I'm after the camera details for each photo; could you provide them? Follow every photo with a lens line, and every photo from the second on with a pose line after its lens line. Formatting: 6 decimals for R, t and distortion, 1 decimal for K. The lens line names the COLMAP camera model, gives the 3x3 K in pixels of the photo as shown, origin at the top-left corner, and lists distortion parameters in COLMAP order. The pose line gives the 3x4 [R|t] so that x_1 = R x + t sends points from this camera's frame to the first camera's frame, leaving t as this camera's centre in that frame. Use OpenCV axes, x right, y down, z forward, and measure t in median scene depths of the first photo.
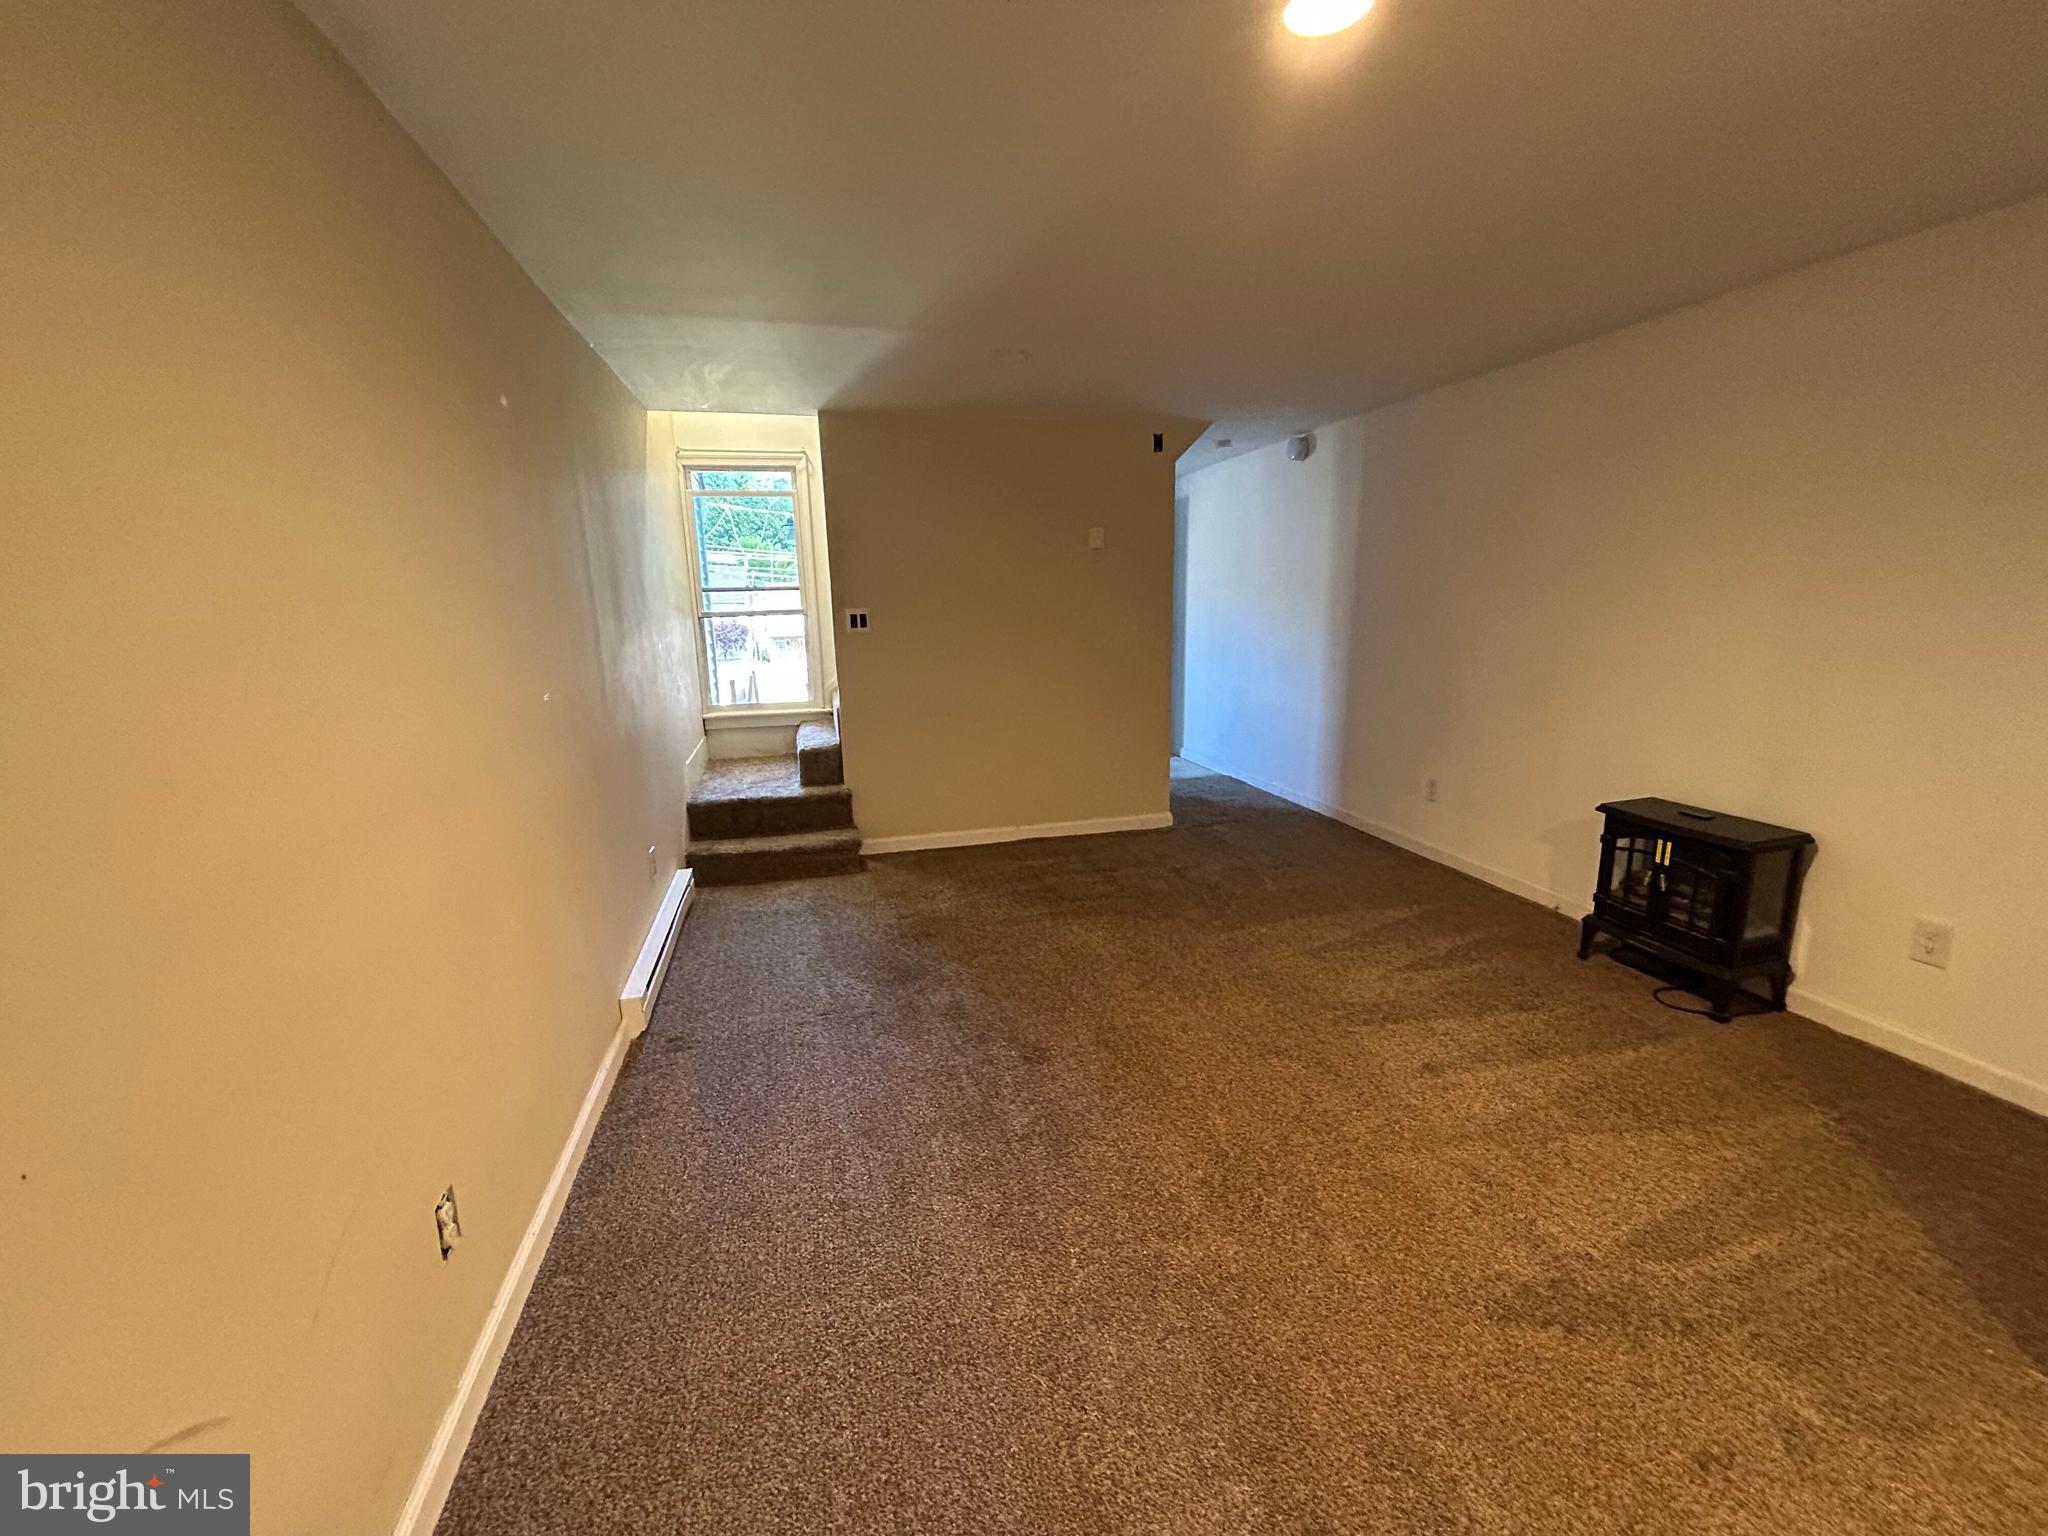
lens RADIAL K [[824.7, 0, 1028.2], [0, 824.7, 761.2], [0, 0, 1]] dist [0.000350, 0.000193]
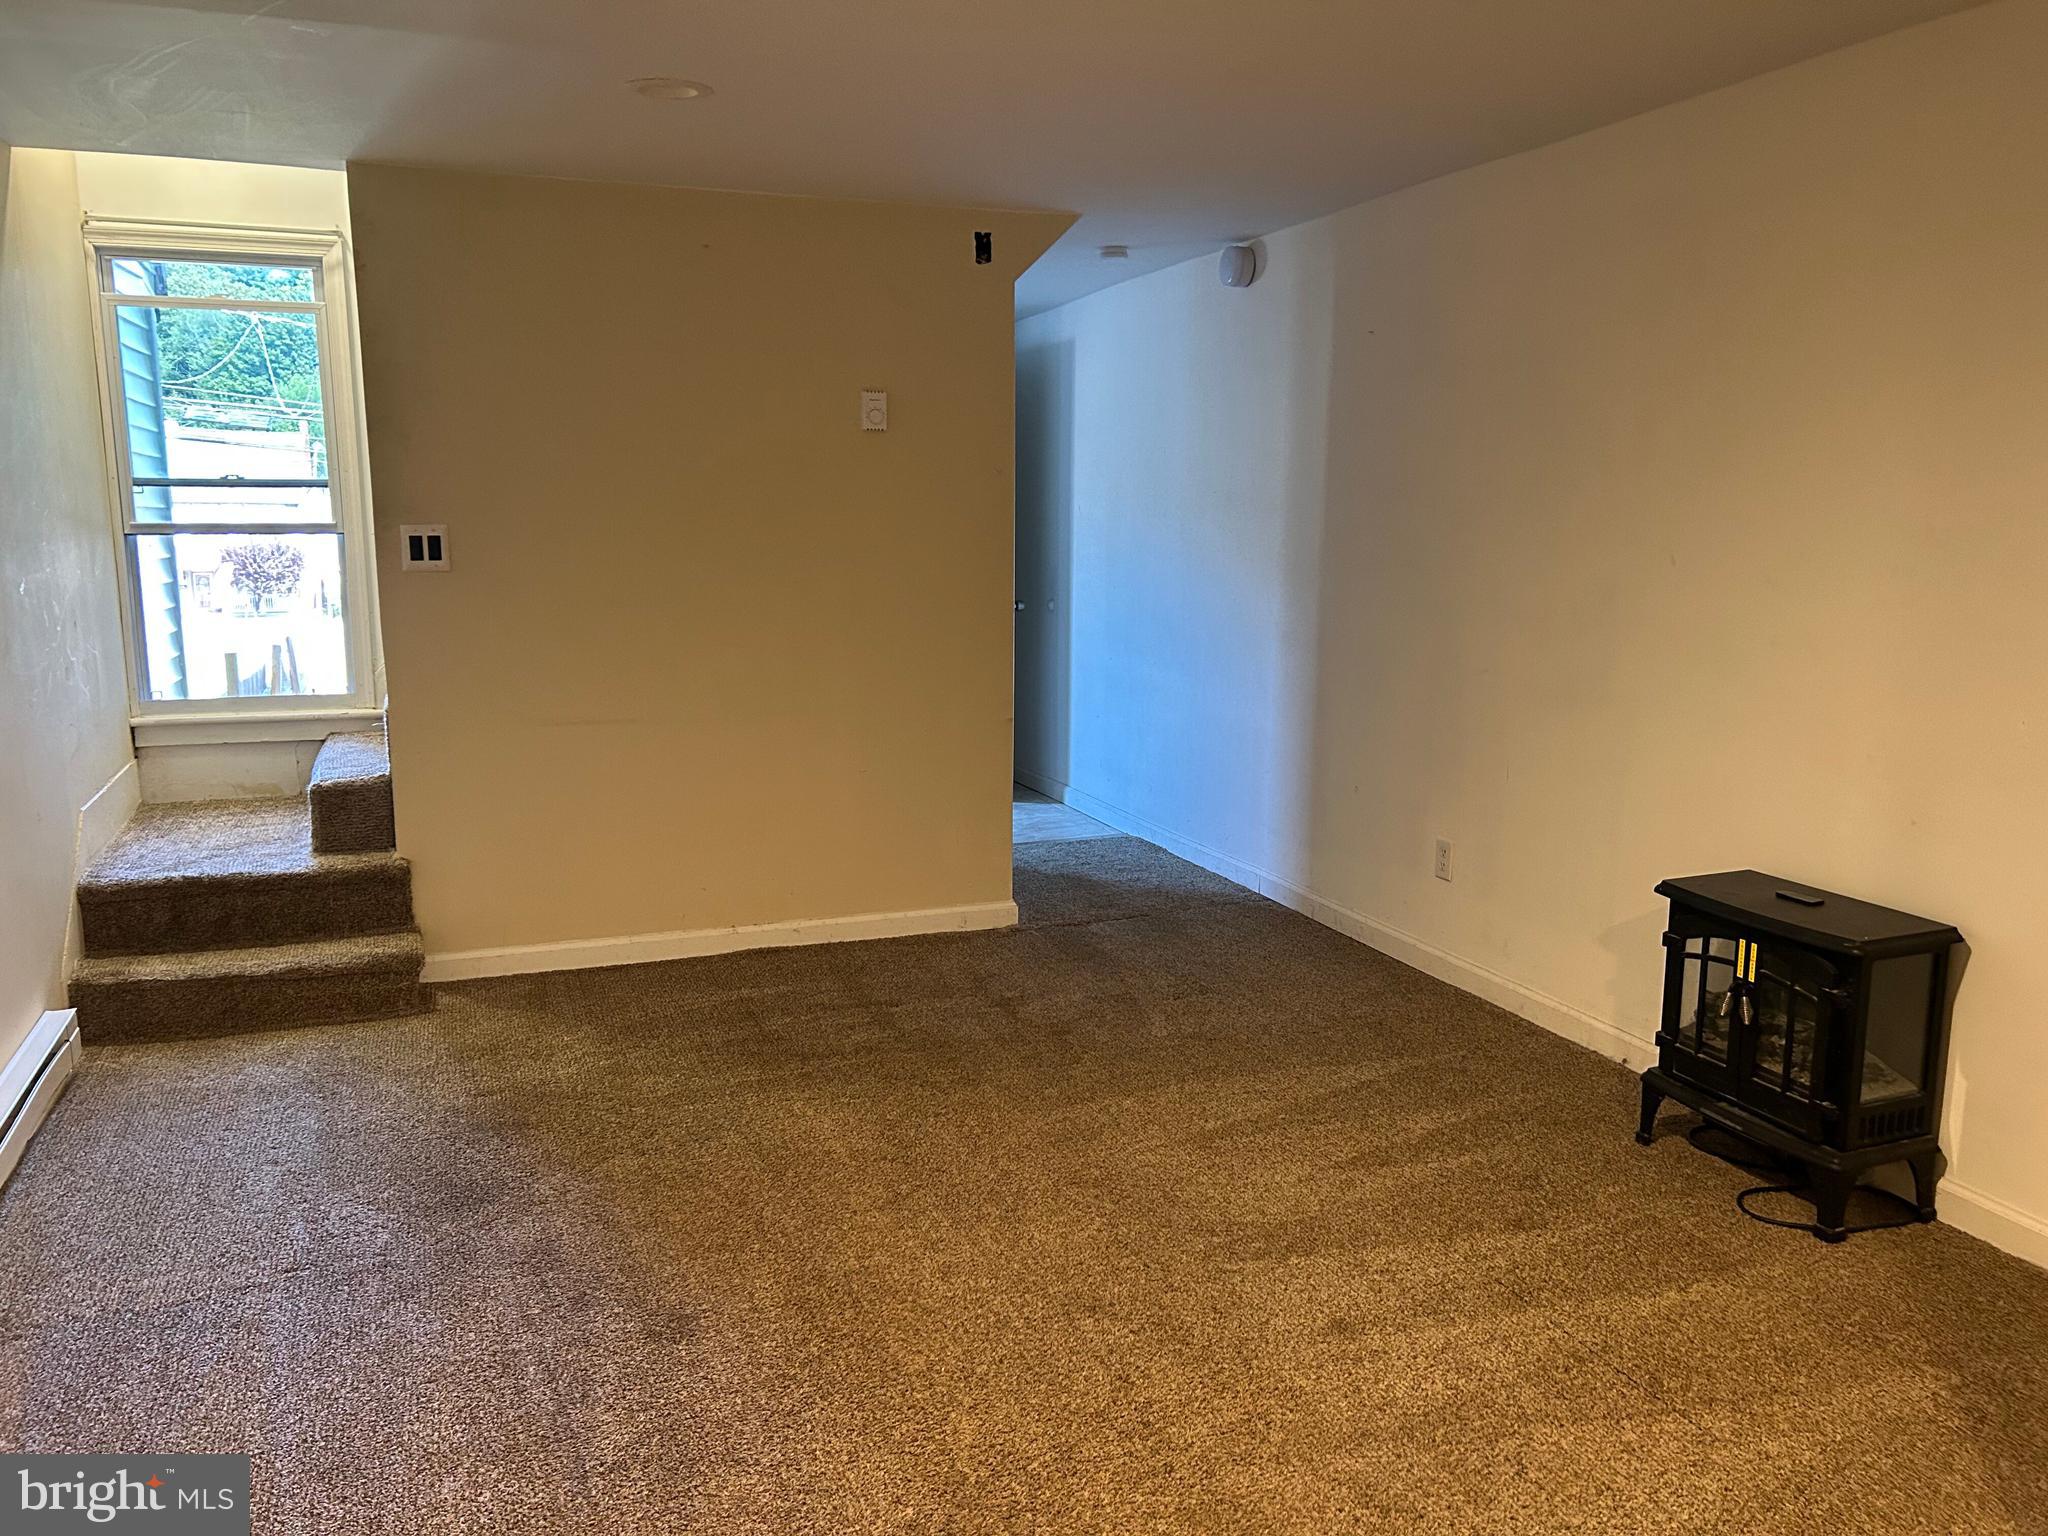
lens RADIAL K [[1547.7, 0, 1027.3], [0, 1547.7, 761.1], [0, 0, 1]] dist [0.052566, -0.054943]
pose [[0.994549, 0.007685, 0.103985, 0.104455], [-0.003978, 0.999351, -0.035809, 0.006441], [-0.104193, 0.035200, 0.993934, -0.071109]]
